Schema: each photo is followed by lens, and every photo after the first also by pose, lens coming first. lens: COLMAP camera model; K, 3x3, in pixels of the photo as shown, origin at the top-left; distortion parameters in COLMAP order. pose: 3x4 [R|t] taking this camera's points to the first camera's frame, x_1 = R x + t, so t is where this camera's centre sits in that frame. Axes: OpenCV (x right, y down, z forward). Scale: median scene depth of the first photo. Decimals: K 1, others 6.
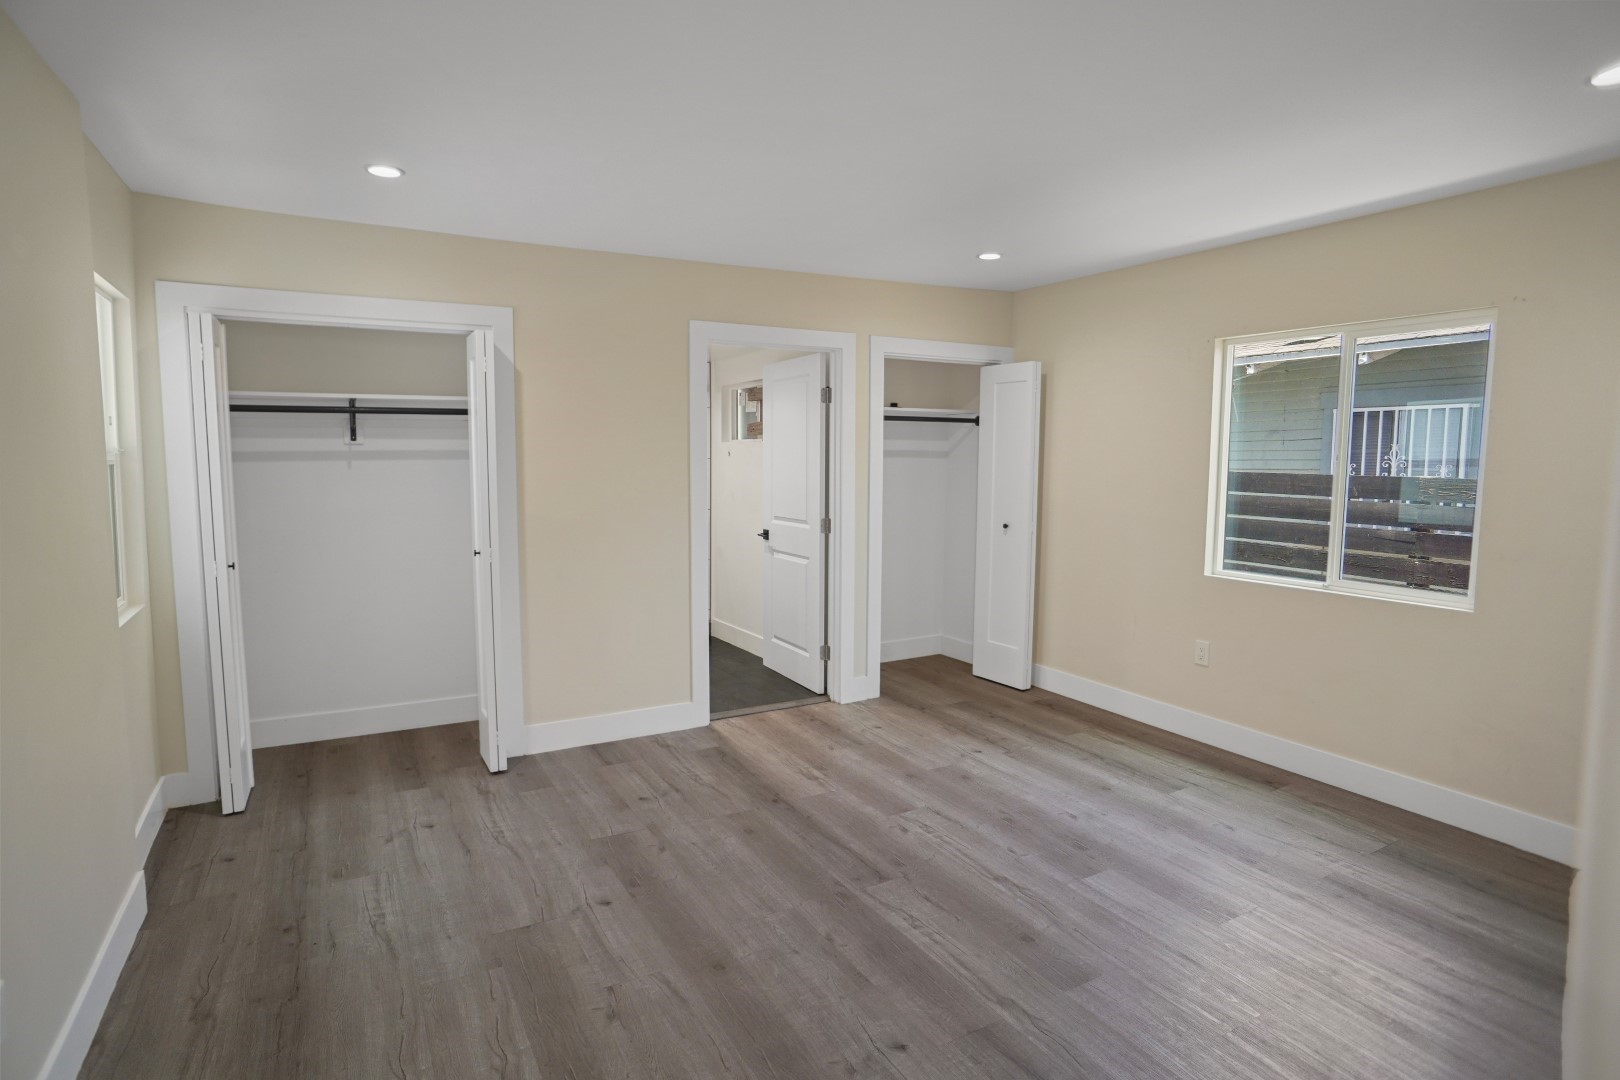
lens RADIAL K [[858.1, 0, 795.0], [0, 858.1, 536.5], [0, 0, 1]] dist [-0.068944, 0.051612]
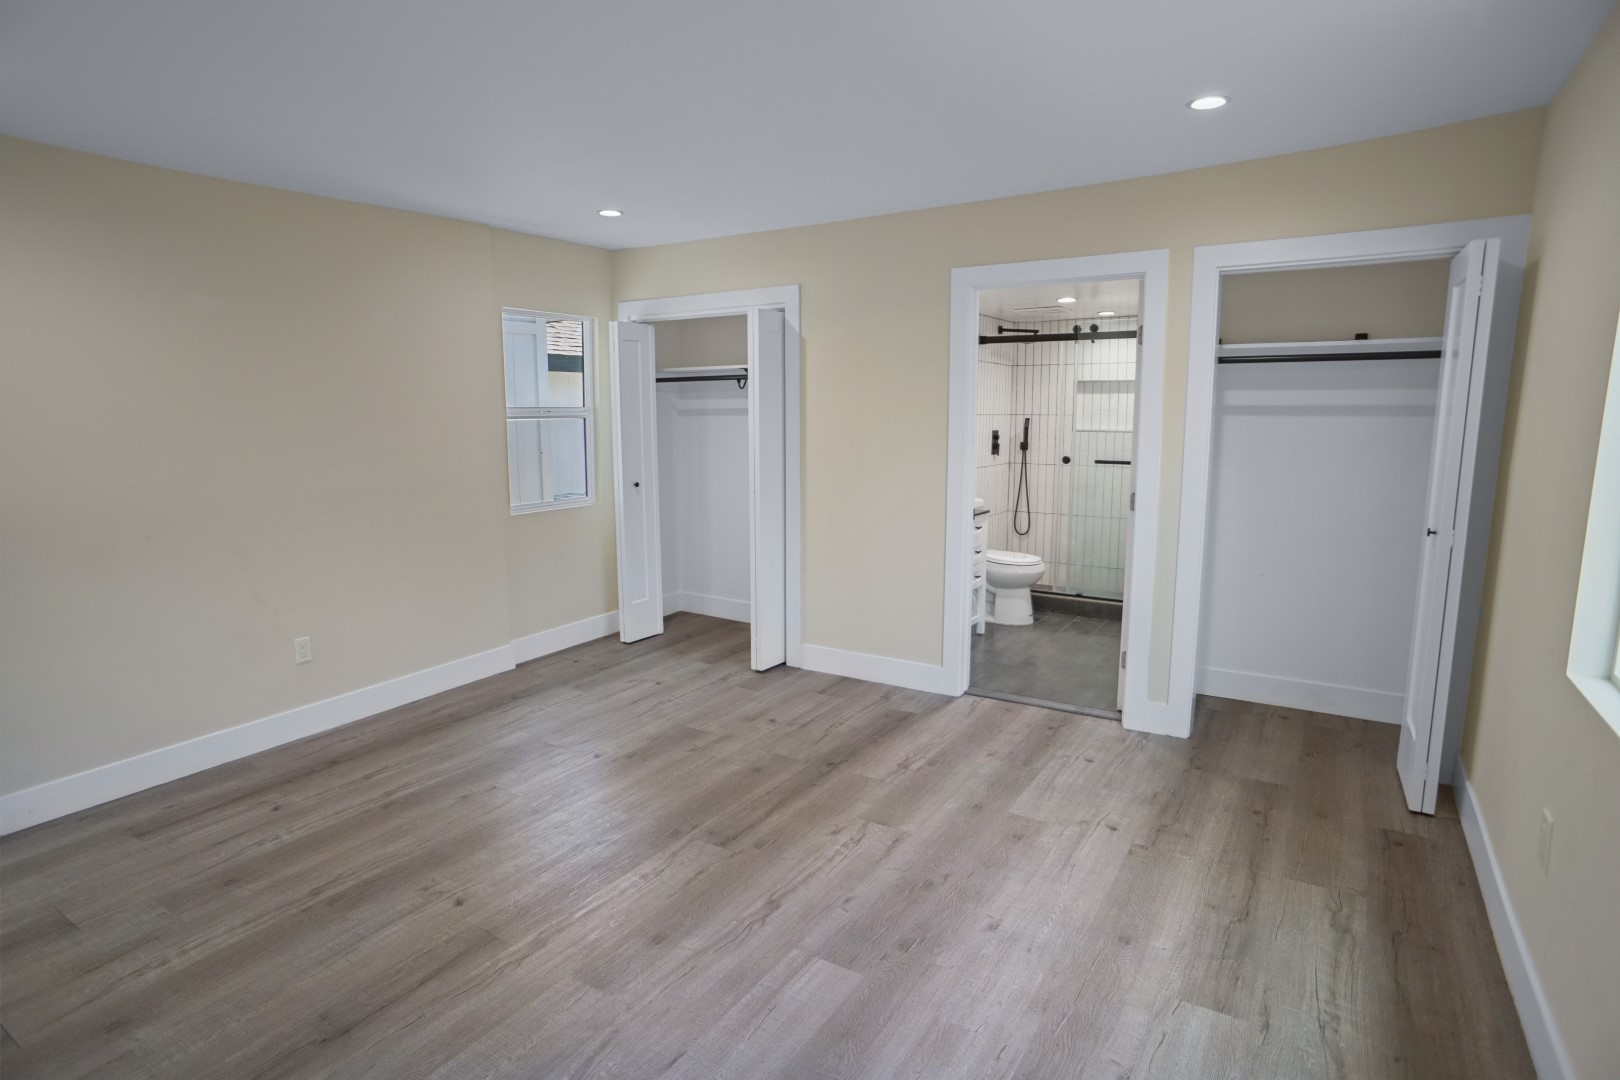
lens RADIAL K [[858.1, 0, 795.0], [0, 858.1, 536.5], [0, 0, 1]] dist [-0.068944, 0.051612]
pose [[0.464080, 0.128319, -0.876449, 0.739728], [-0.077282, 0.991544, 0.104249, -0.049217], [0.882415, 0.019354, 0.470073, 0.457455]]
